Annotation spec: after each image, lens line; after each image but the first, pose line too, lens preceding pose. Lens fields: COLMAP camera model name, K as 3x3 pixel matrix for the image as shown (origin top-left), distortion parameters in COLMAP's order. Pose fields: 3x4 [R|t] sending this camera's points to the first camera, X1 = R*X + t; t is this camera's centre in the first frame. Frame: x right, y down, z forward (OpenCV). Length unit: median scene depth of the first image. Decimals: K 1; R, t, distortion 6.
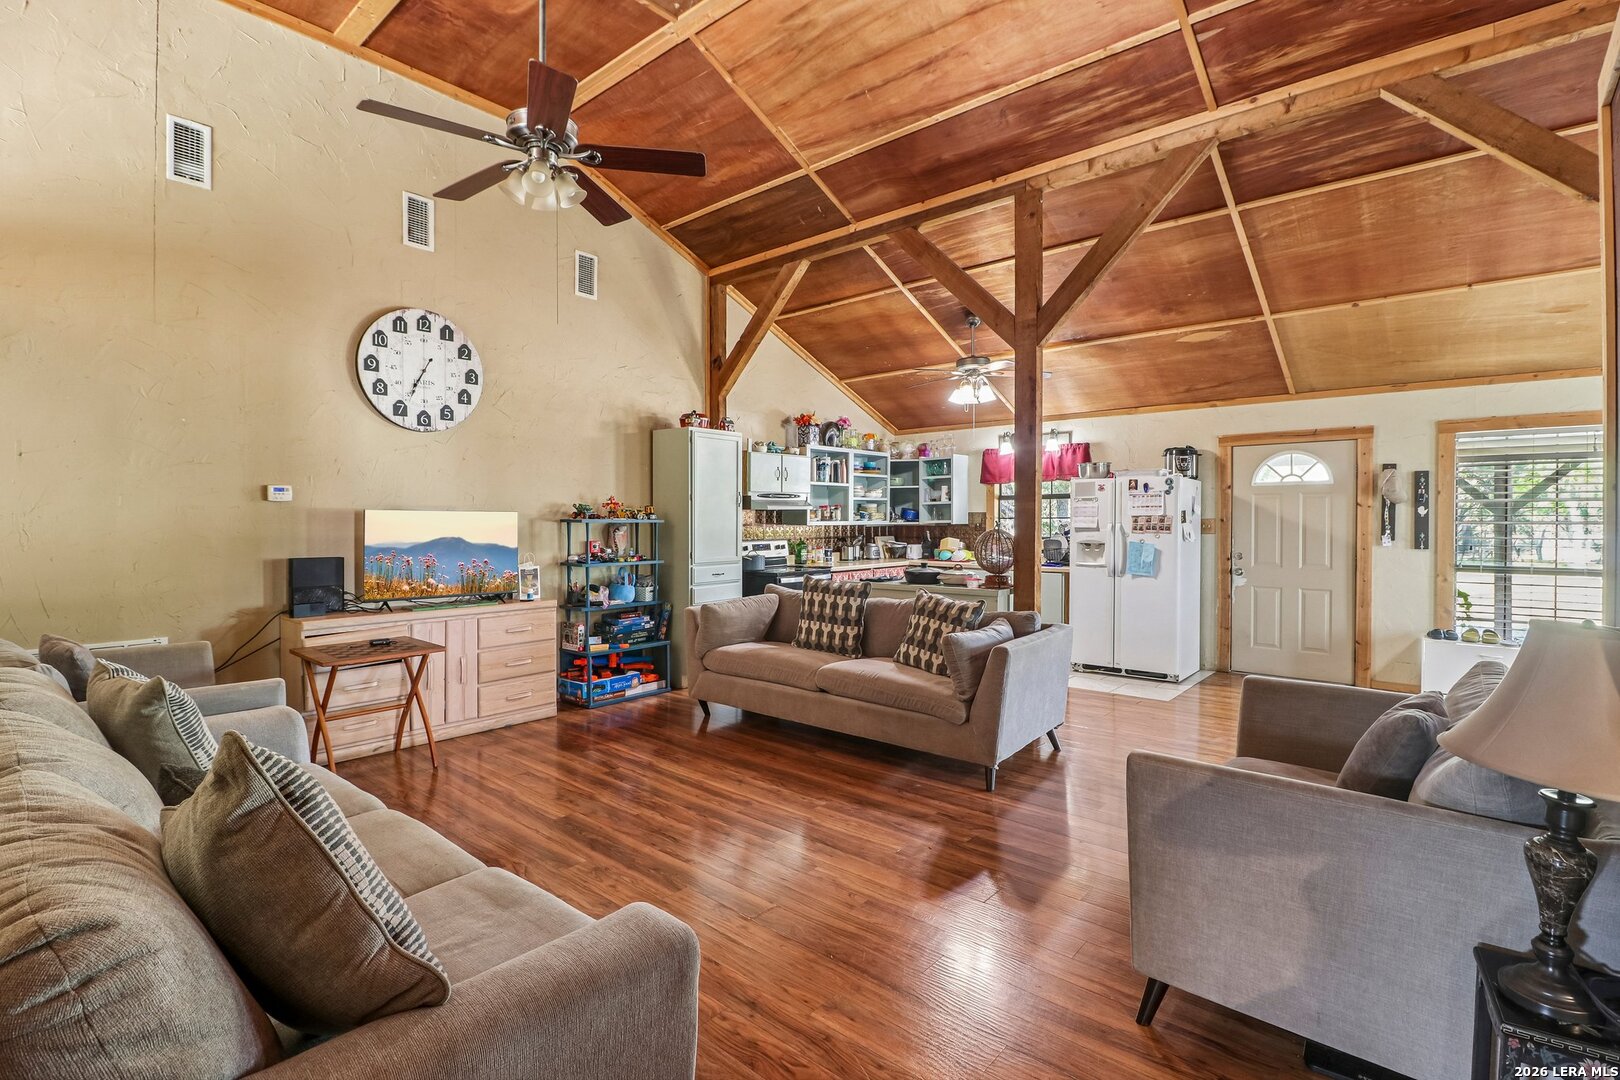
lens RADIAL K [[754.6, 0, 796.9], [0, 754.6, 528.1], [0, 0, 1]] dist [0.002625, -0.013685]
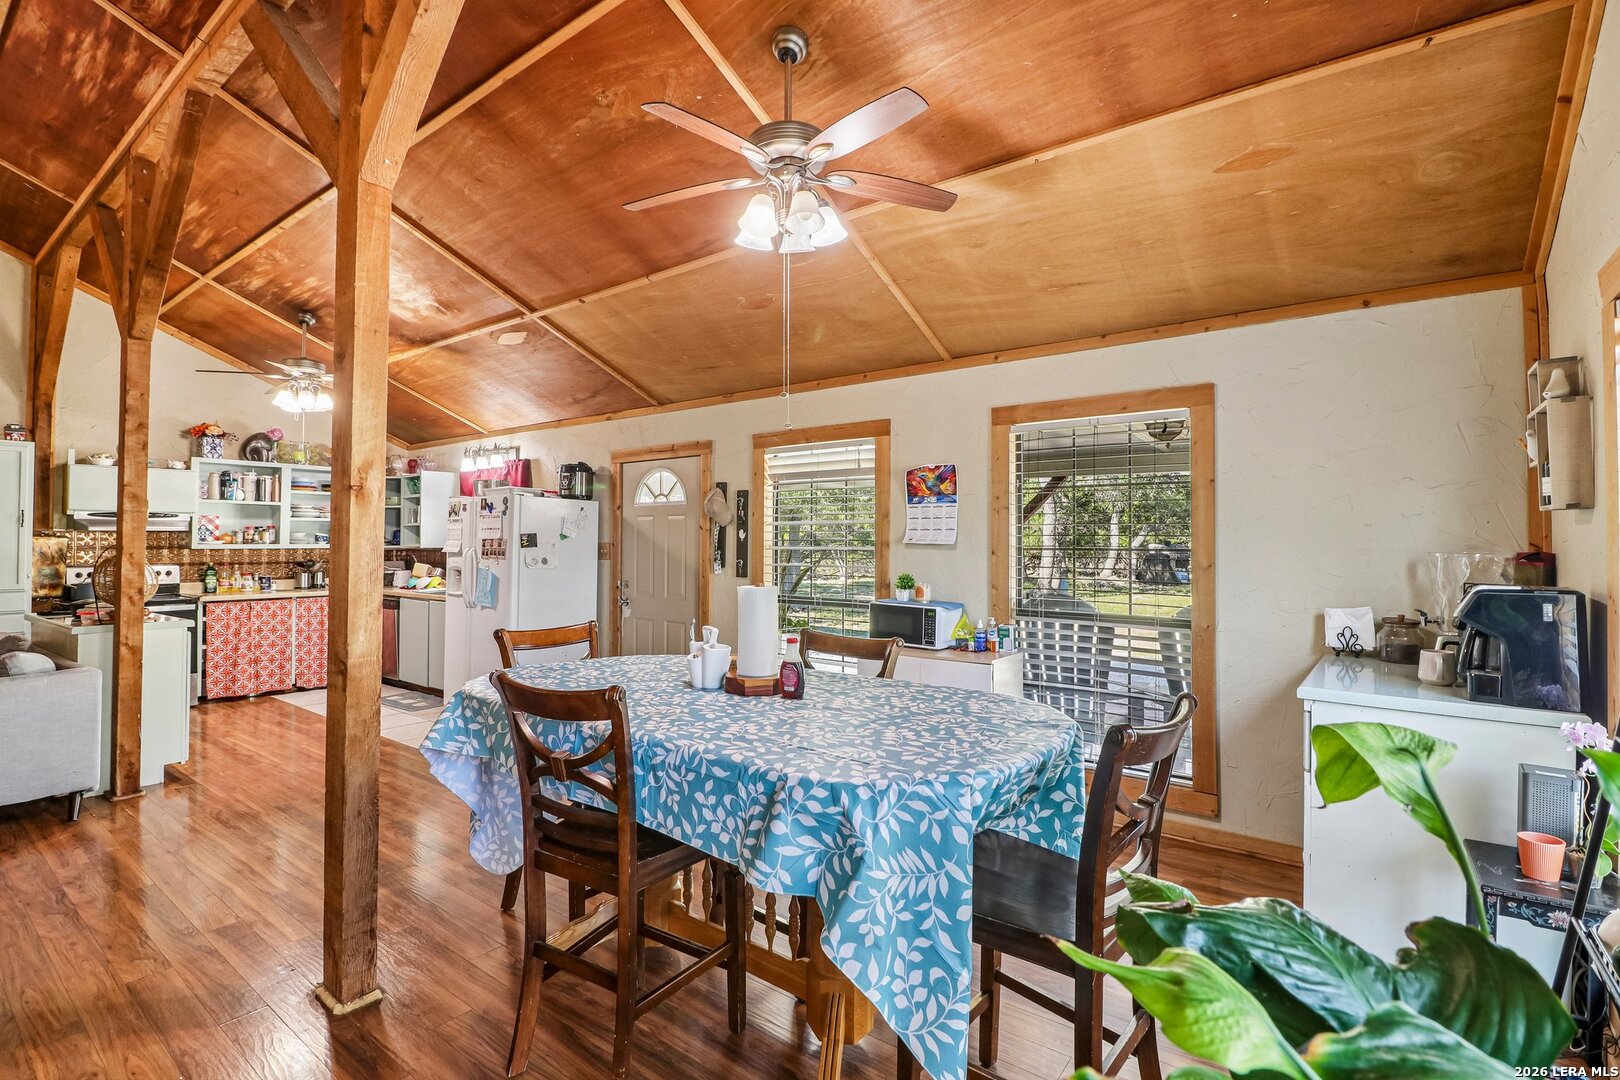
lens RADIAL K [[754.6, 0, 796.9], [0, 754.6, 528.1], [0, 0, 1]] dist [0.002625, -0.013685]
pose [[0.997749, 0.004336, 0.066923, 0.777012], [-0.002260, 0.999515, -0.031062, -0.002492], [-0.067025, 0.030841, 0.997275, 0.086769]]
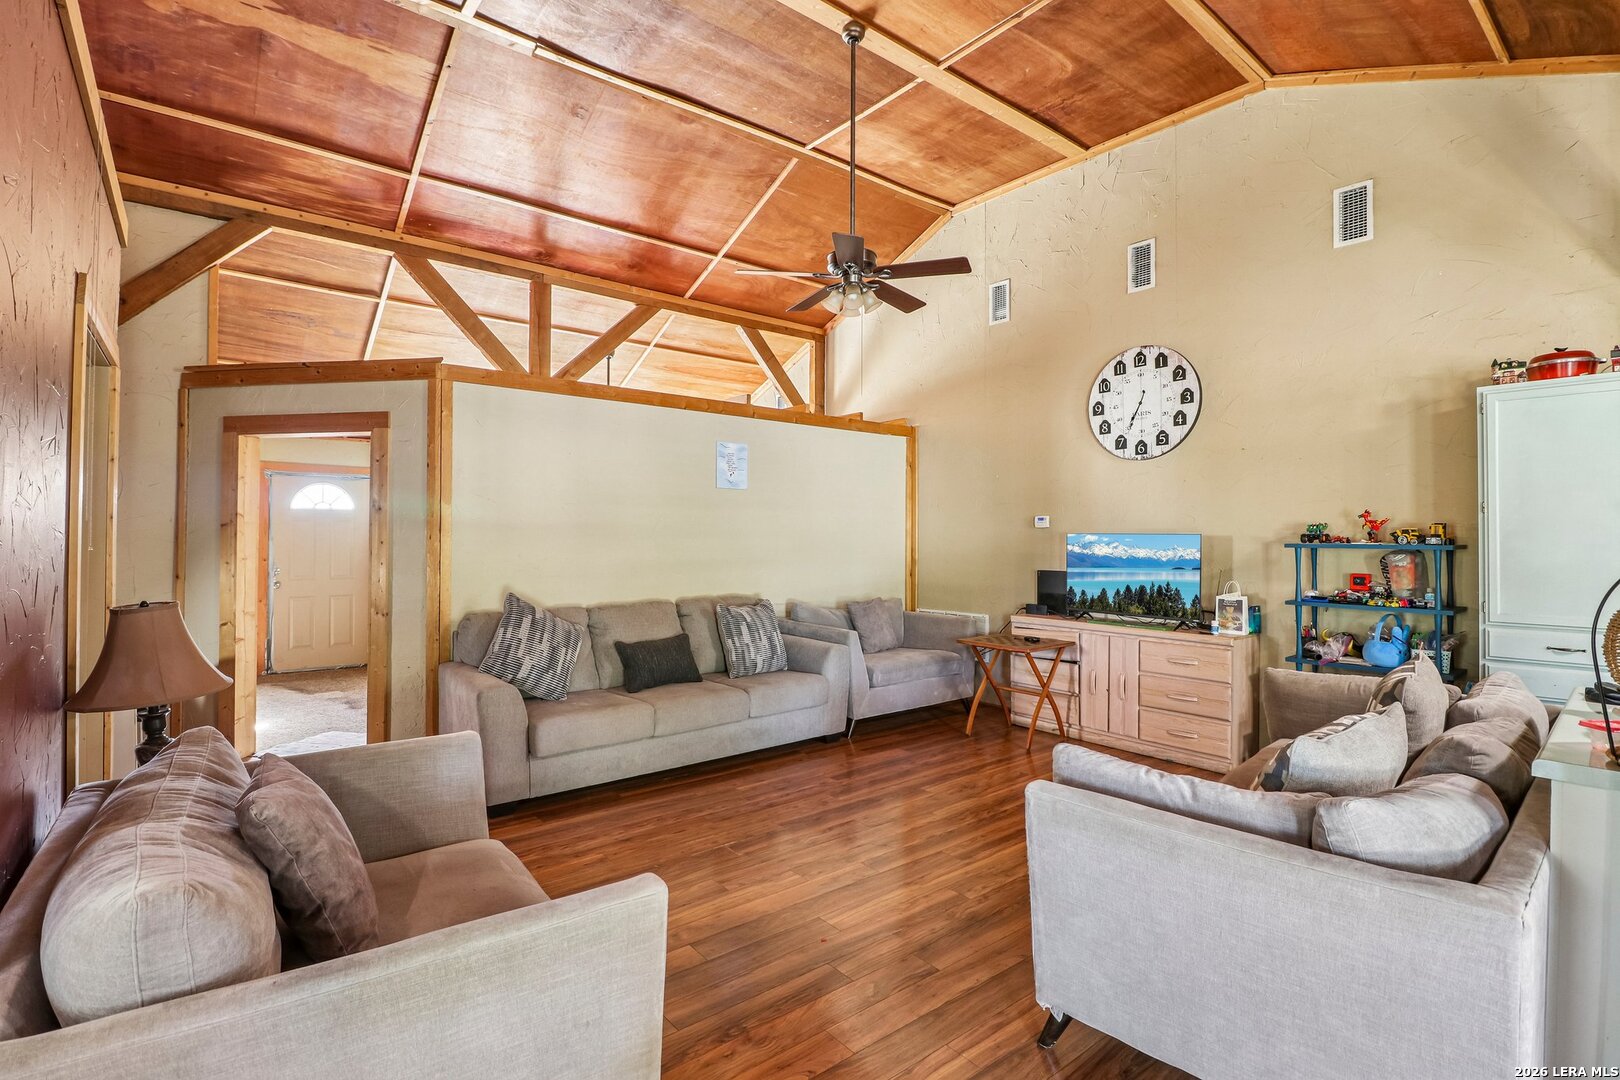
lens RADIAL K [[754.6, 0, 796.9], [0, 754.6, 528.1], [0, 0, 1]] dist [0.002625, -0.013685]
pose [[-0.178247, -0.013871, -0.983888, 0.505449], [-0.018287, 0.999775, -0.010782, -0.008510], [0.983816, 0.016070, -0.178461, 0.561400]]
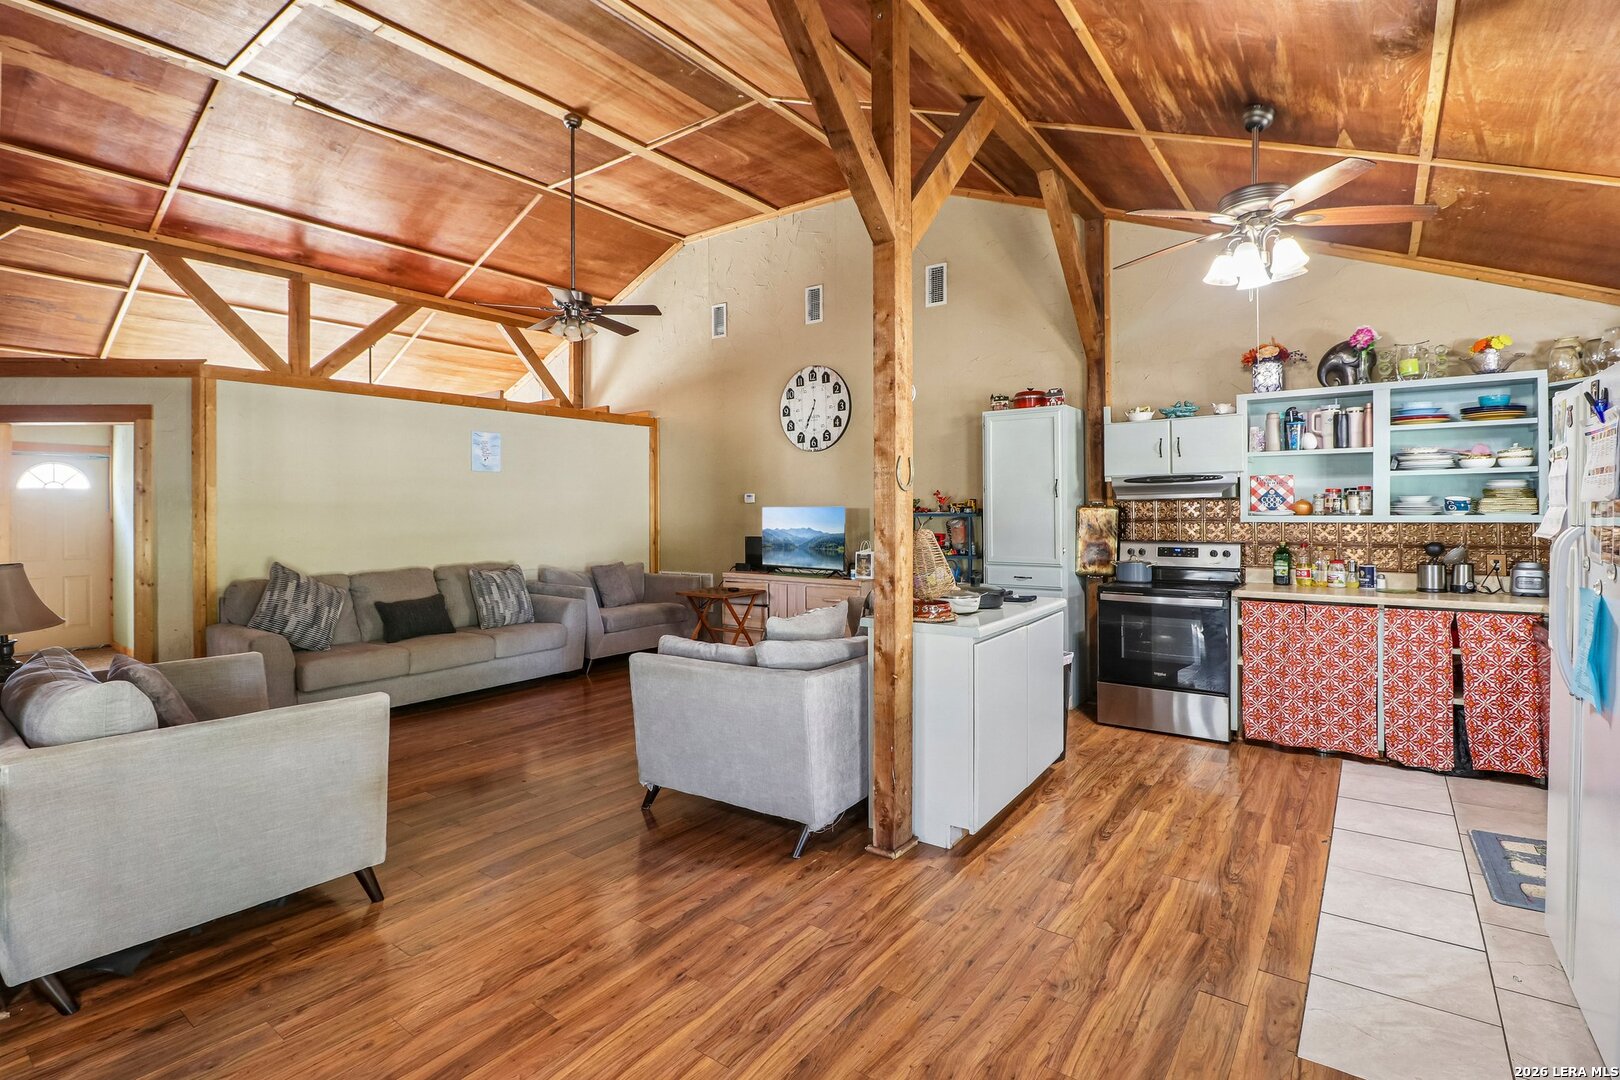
lens RADIAL K [[767.6, 0, 802.0], [0, 767.6, 508.9], [0, 0, 1]] dist [0.001079, -0.013462]
pose [[0.077990, -0.004761, -0.996943, 0.740345], [-0.008361, 0.999950, -0.005430, -0.009554], [0.996919, 0.008759, 0.077946, 0.682383]]
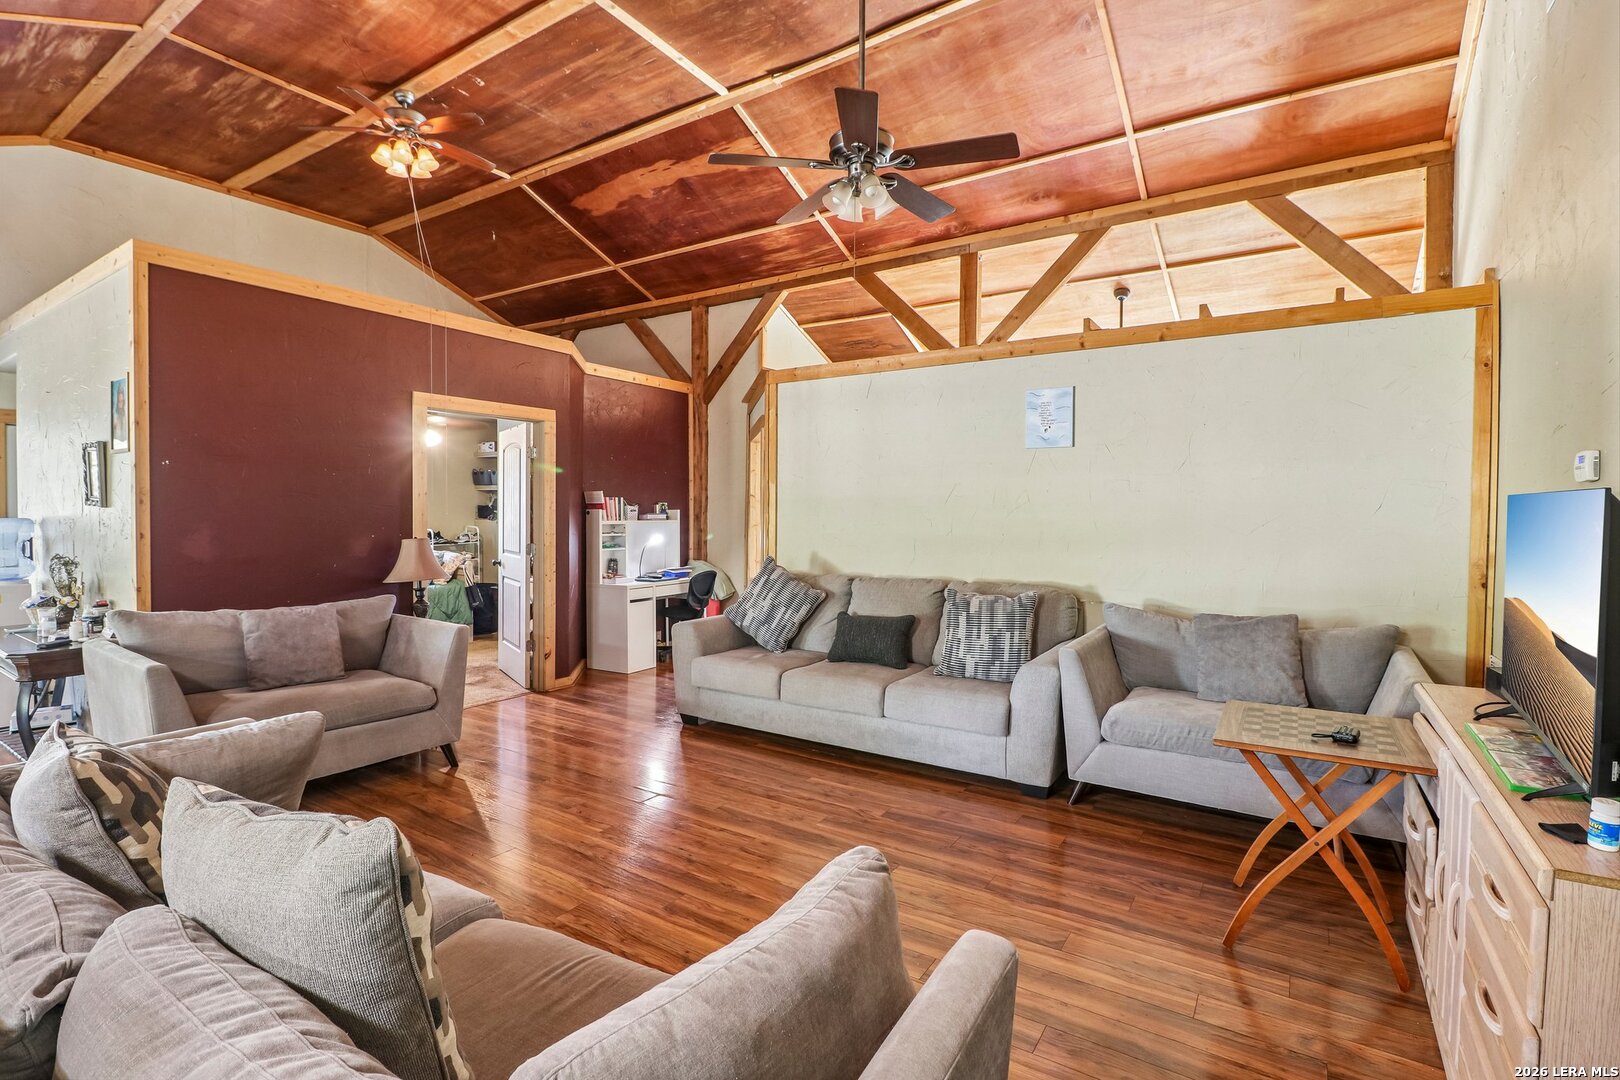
lens RADIAL K [[758.9, 0, 799.9], [0, 758.9, 527.2], [0, 0, 1]] dist [0.000199, -0.014911]
pose [[-0.991156, -0.002989, -0.132667, -0.053258], [-0.007598, 0.999384, 0.034254, -0.012258], [0.132483, 0.034959, -0.990569, 1.005433]]
